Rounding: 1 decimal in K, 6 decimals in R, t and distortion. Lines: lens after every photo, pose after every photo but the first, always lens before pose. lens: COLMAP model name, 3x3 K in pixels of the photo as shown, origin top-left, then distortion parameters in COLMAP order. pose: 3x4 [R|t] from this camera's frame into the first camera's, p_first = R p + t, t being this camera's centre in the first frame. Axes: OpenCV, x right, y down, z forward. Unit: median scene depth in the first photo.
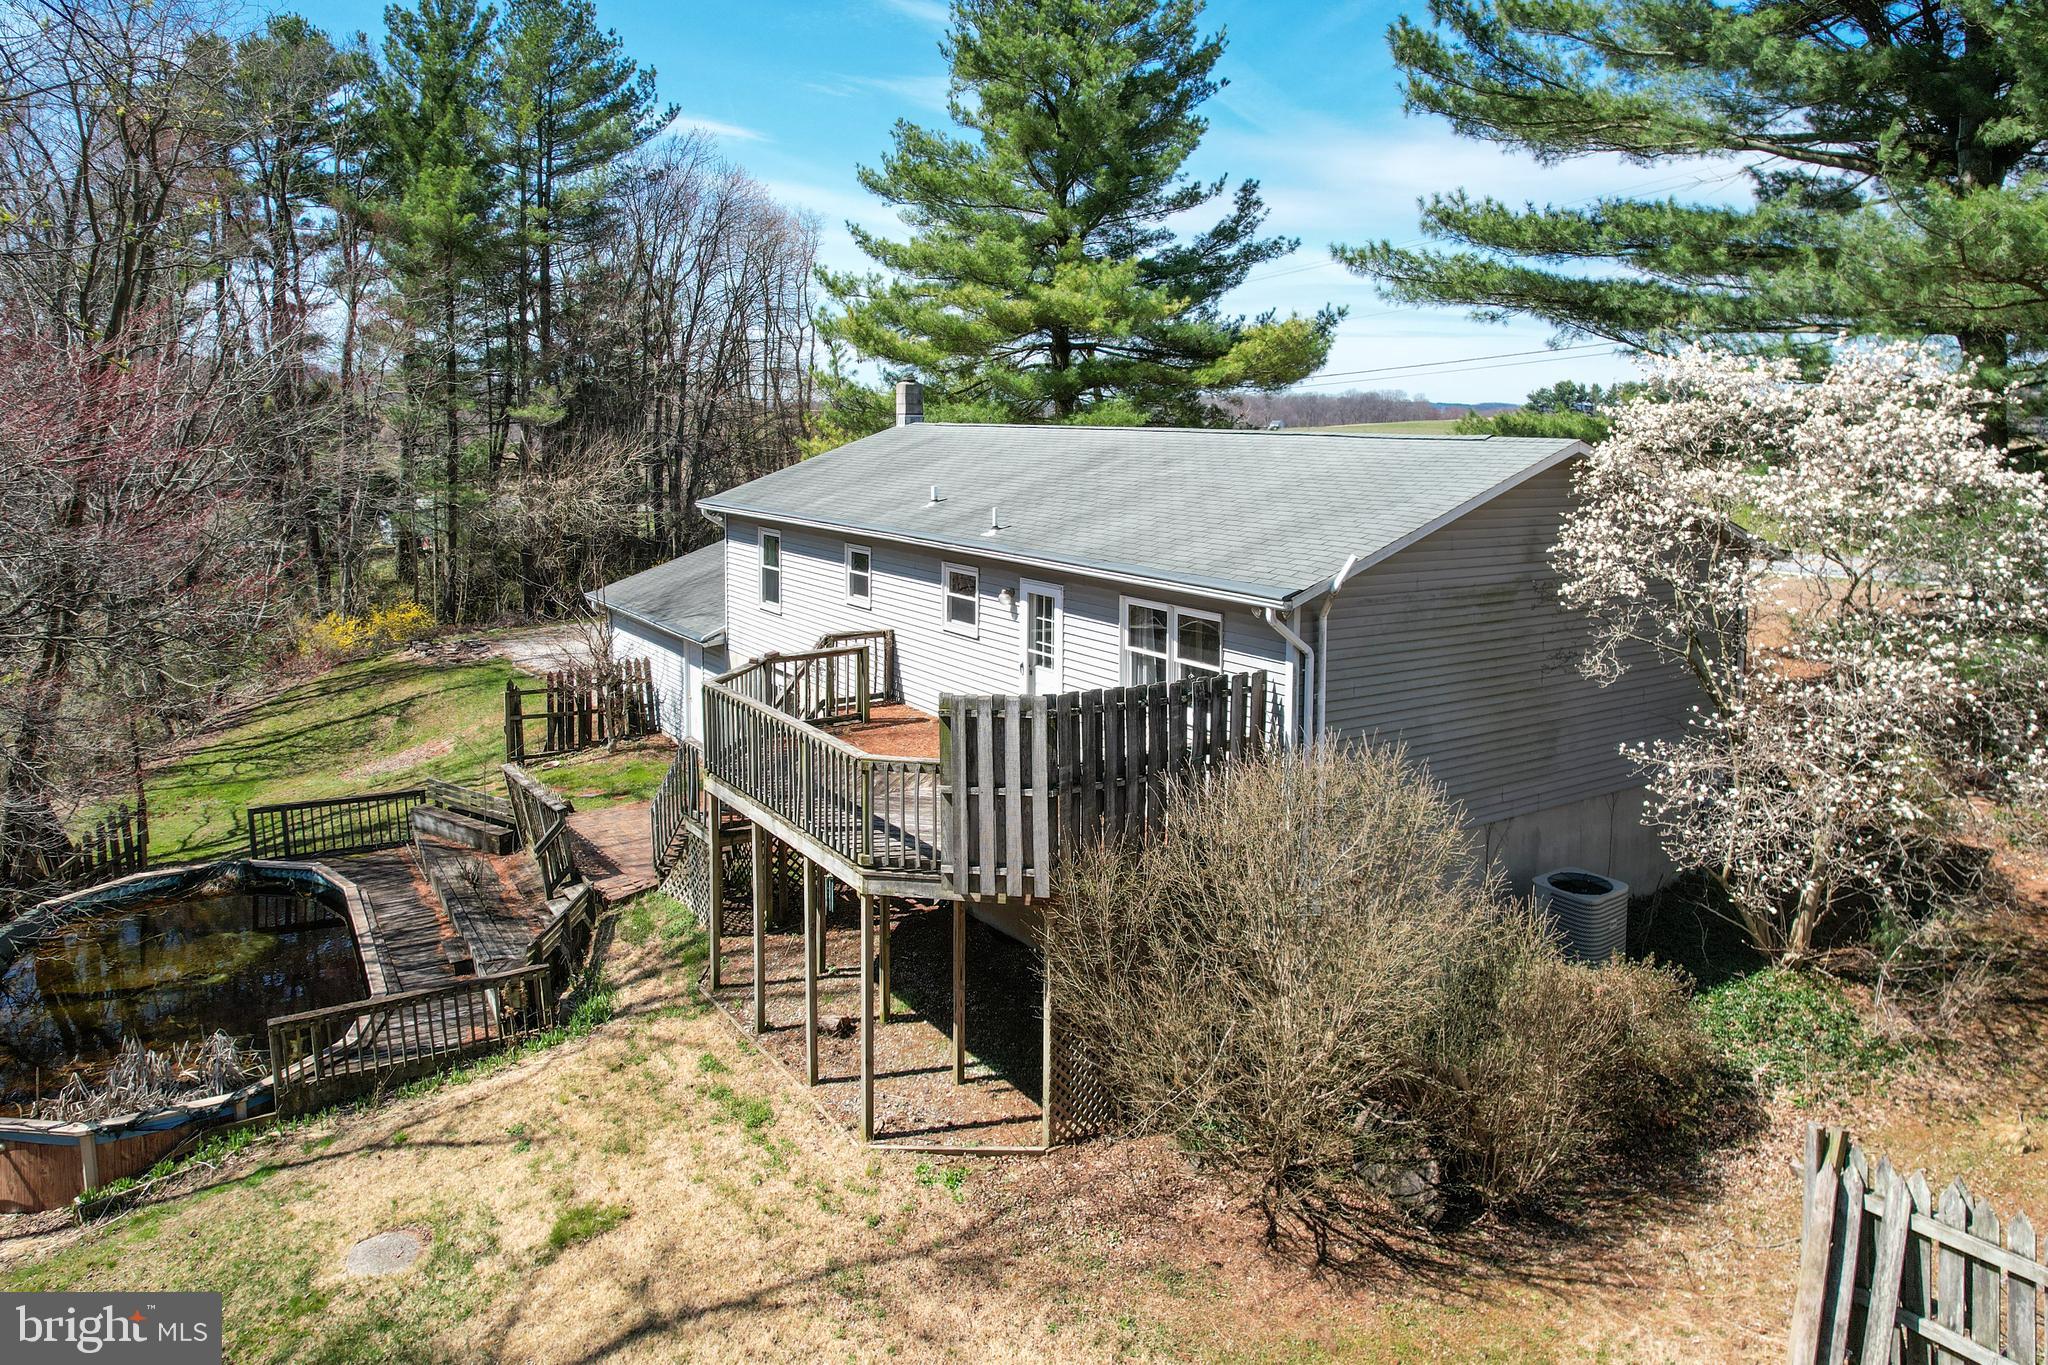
lens RADIAL K [[1325.6, 0, 986.4], [0, 1325.6, 681.7], [0, 0, 1]] dist [-0.023059, 0.001959]
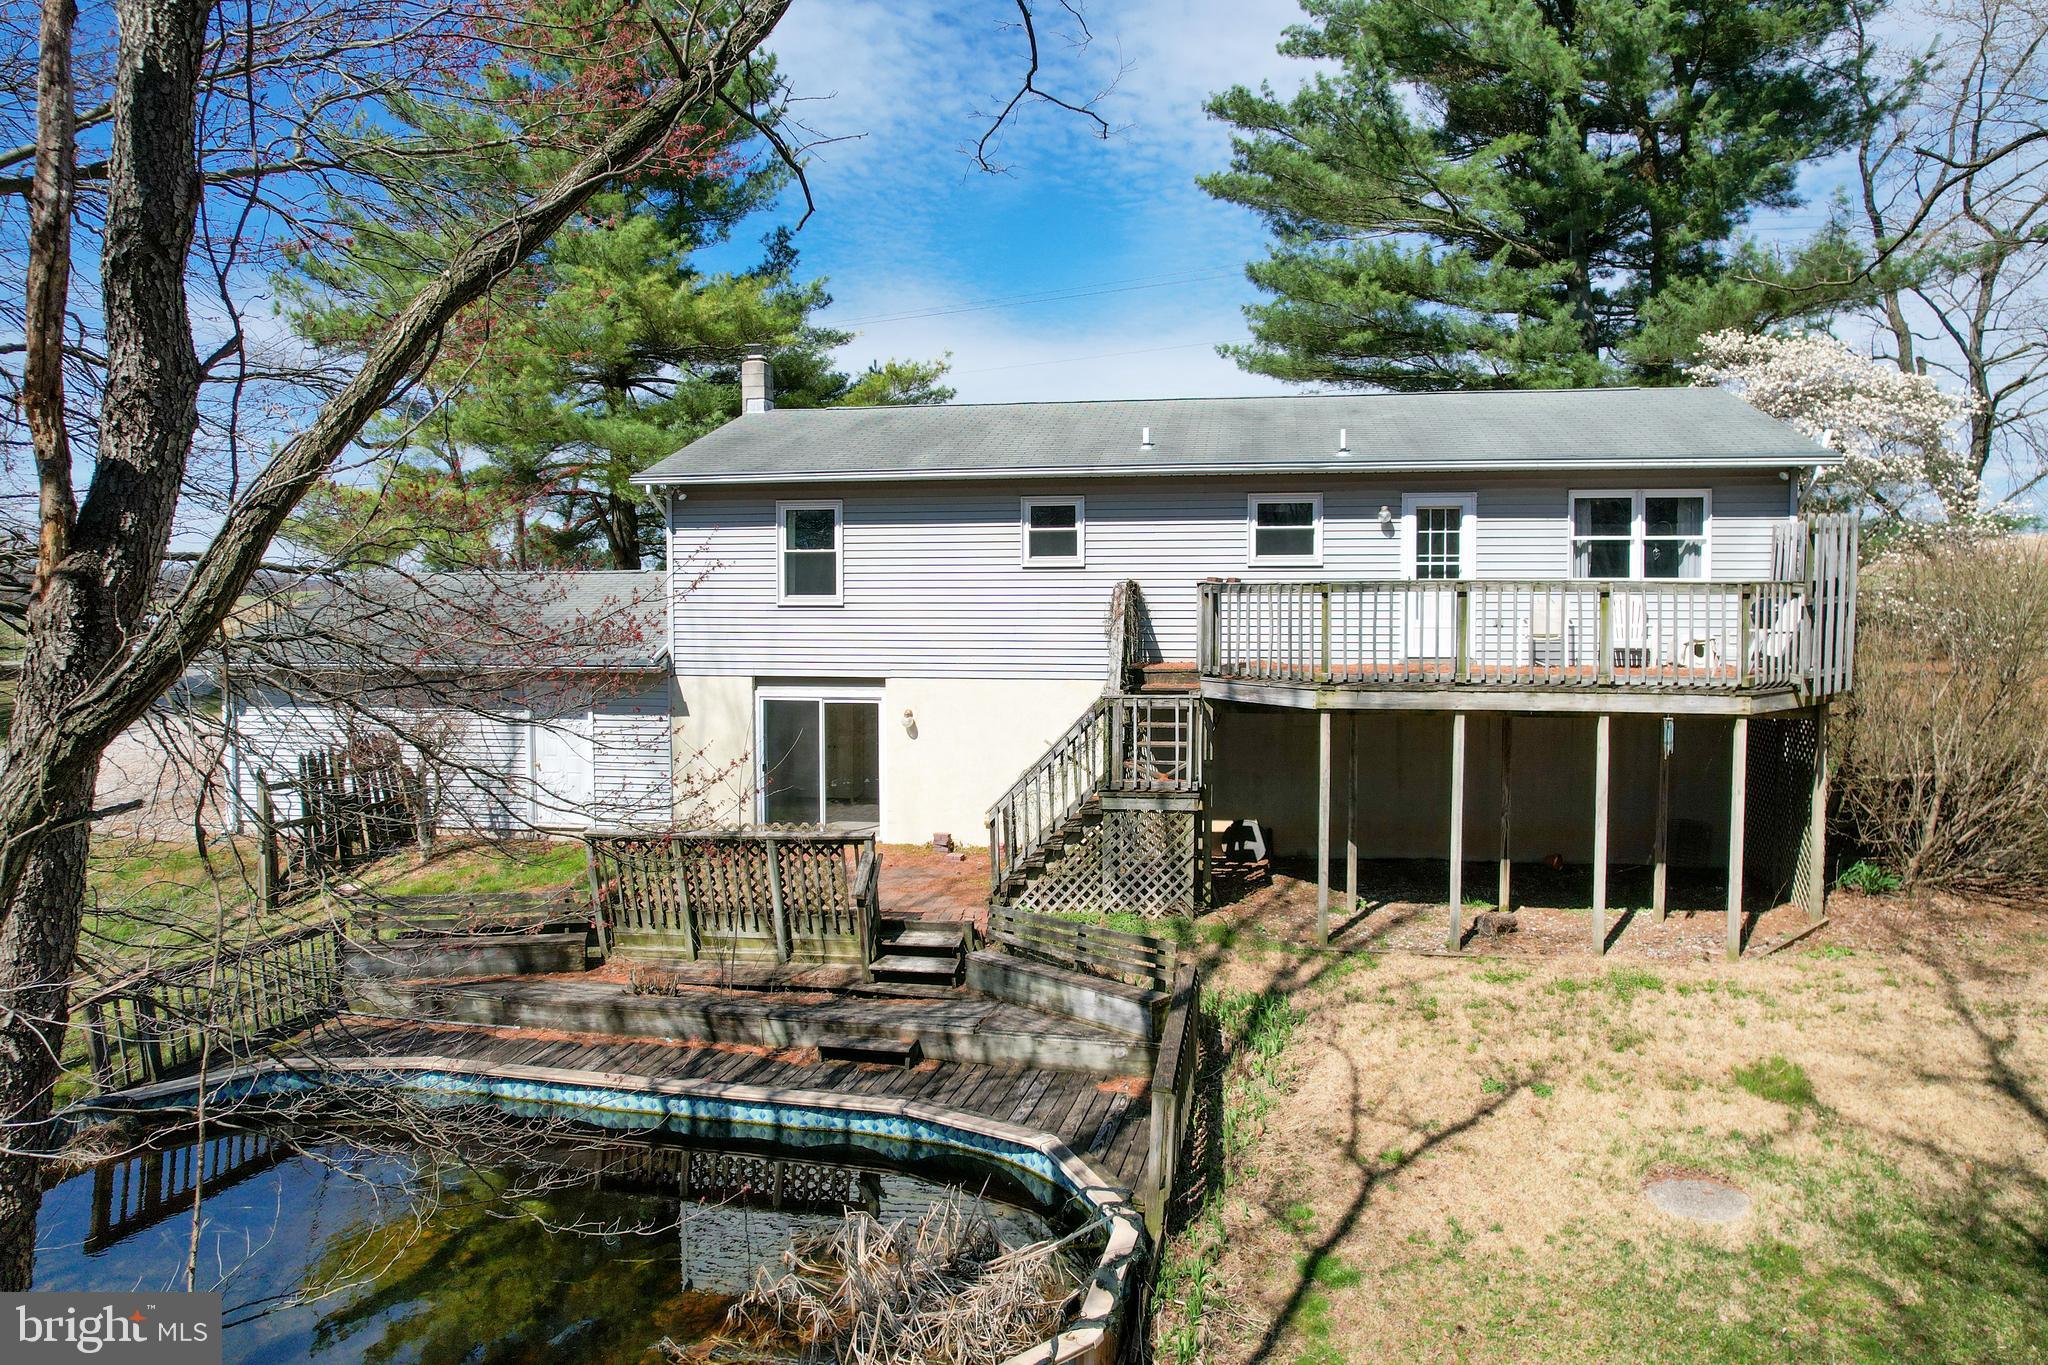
lens RADIAL K [[1325.6, 0, 986.4], [0, 1325.6, 681.7], [0, 0, 1]] dist [-0.023059, 0.001959]
pose [[0.682562, -0.050704, 0.729066, -1.018144], [0.143109, 0.987550, -0.065299, 0.092177], [-0.716679, 0.148906, 0.681321, 0.562355]]
